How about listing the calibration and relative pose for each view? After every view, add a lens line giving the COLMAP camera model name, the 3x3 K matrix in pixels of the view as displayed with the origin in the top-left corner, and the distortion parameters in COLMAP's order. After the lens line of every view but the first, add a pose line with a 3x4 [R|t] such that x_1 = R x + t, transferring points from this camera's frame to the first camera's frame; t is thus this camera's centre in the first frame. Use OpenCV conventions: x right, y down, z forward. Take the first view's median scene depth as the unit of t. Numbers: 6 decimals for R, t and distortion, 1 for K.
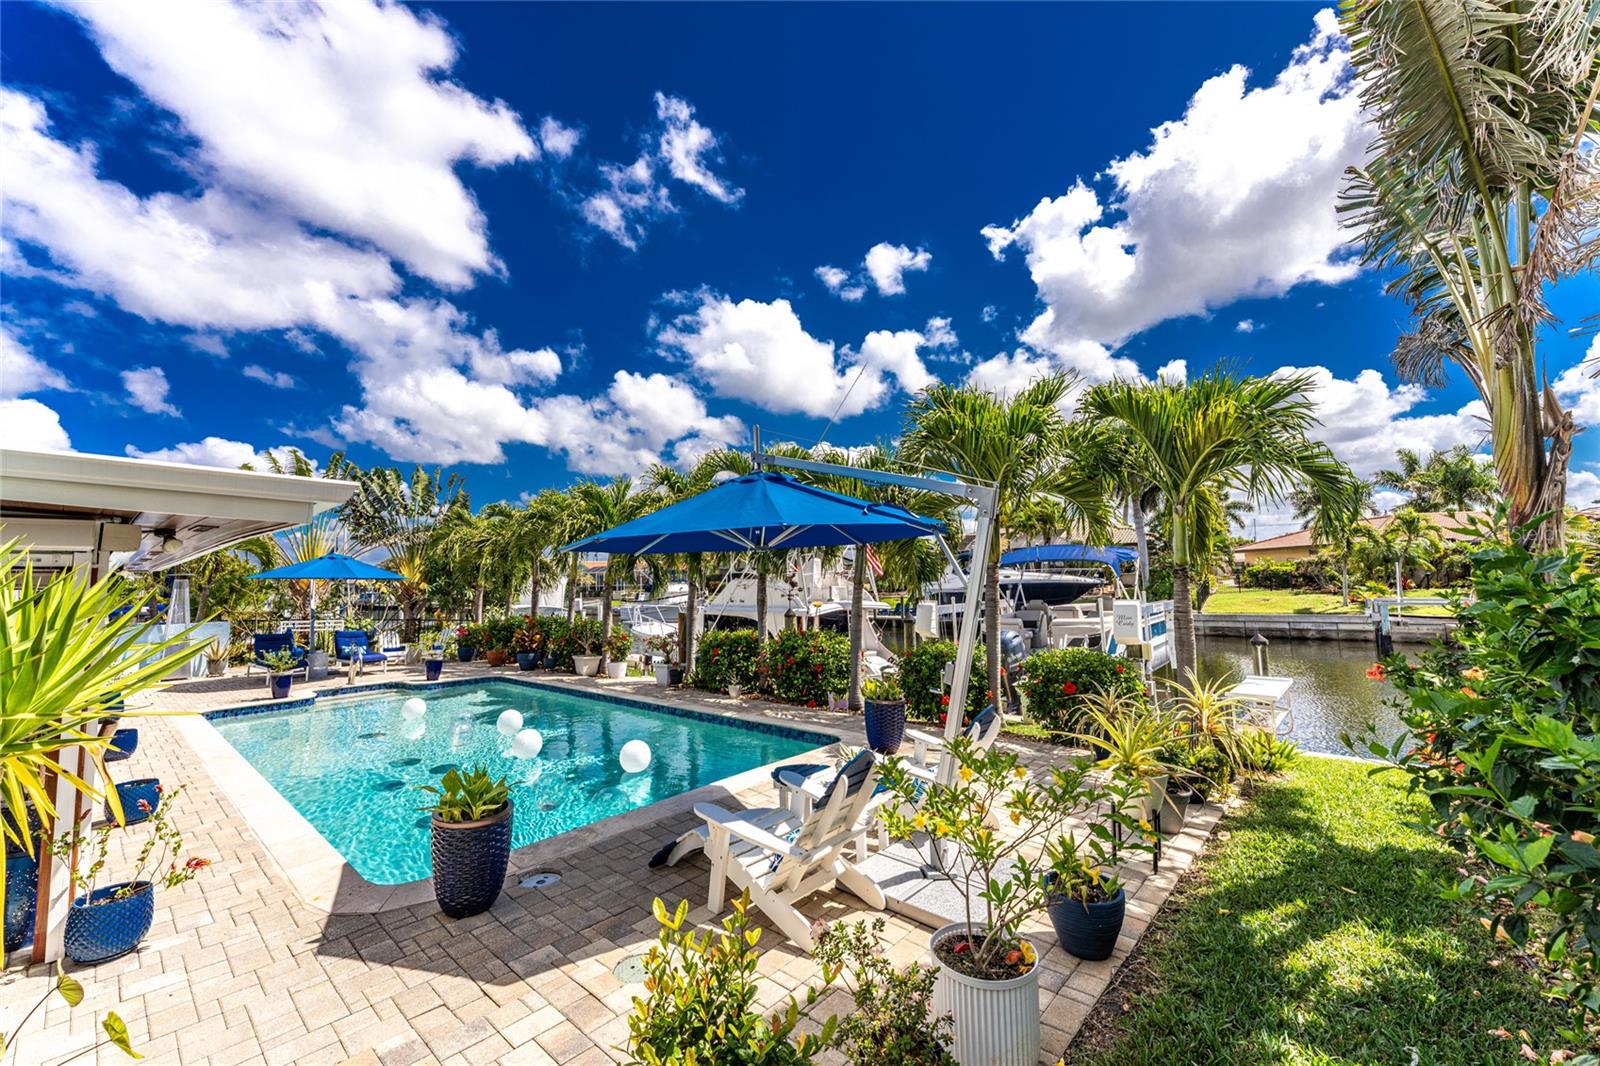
lens RADIAL K [[656.1, 0, 809.6], [0, 656.1, 530.0], [0, 0, 1]] dist [0.001448, -0.000204]
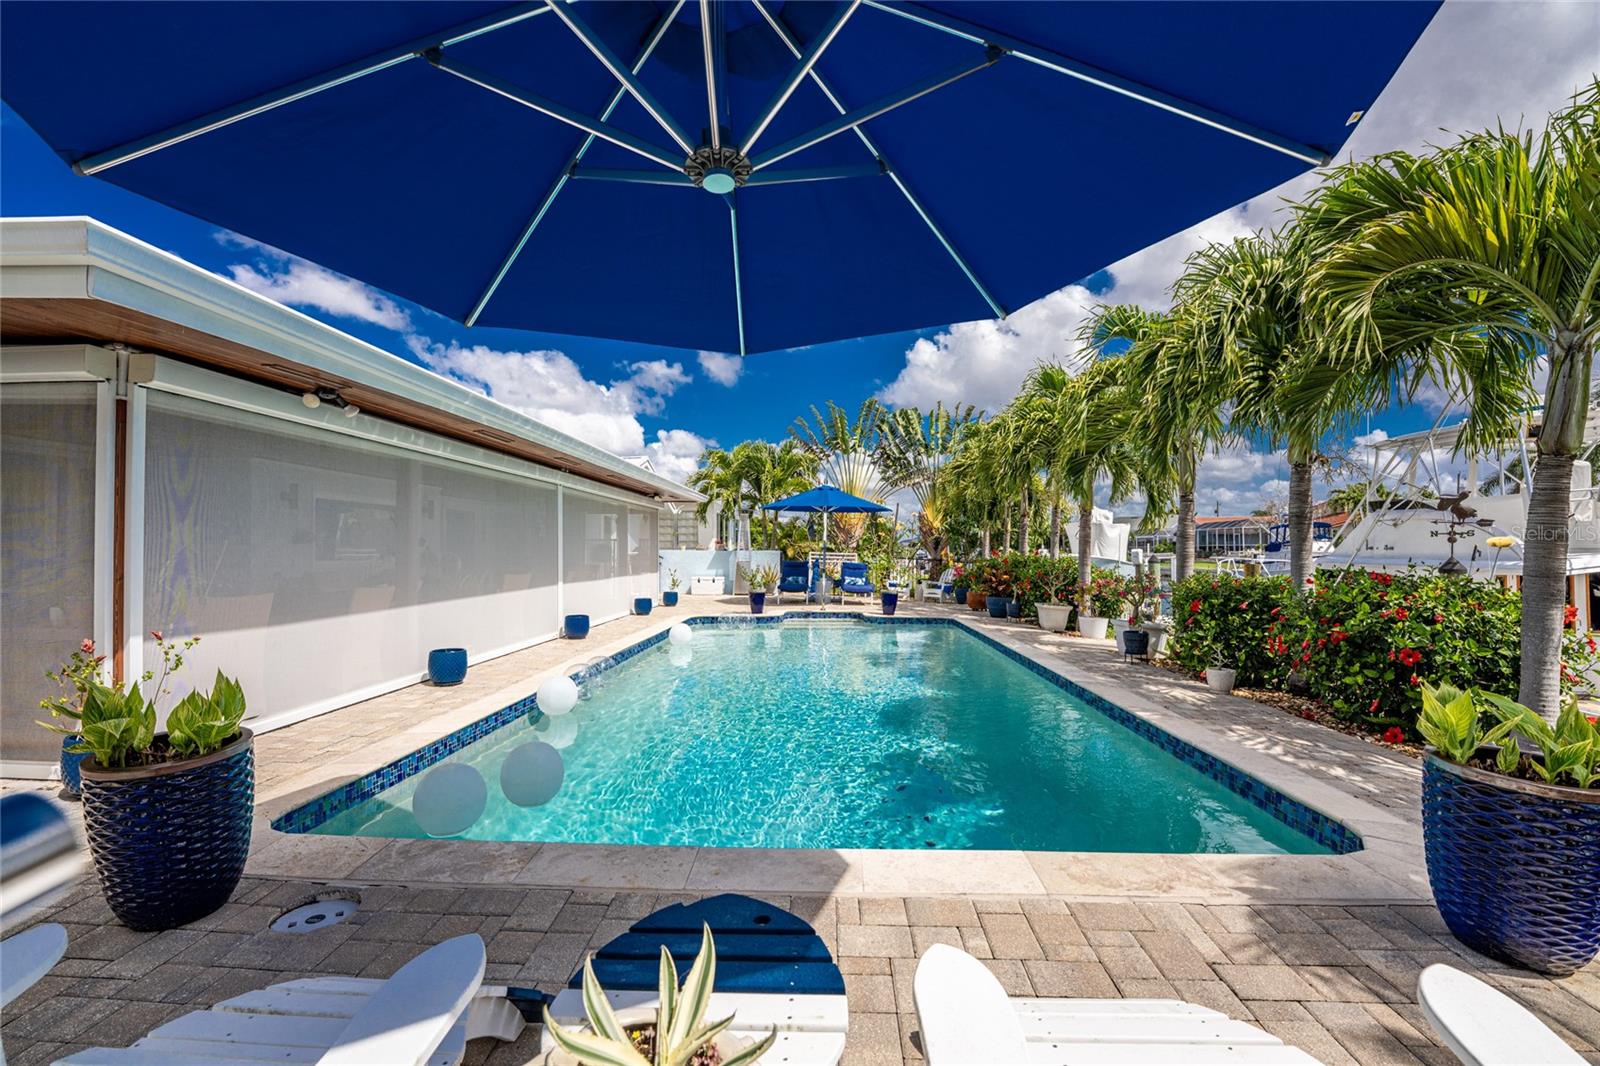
lens RADIAL K [[656.1, 0, 809.6], [0, 656.1, 530.0], [0, 0, 1]] dist [0.001448, -0.000204]
pose [[0.599977, -0.011601, -0.799933, 0.098726], [0.054990, 0.998128, 0.026769, 0.077952], [0.798125, -0.060049, 0.599491, 0.359831]]
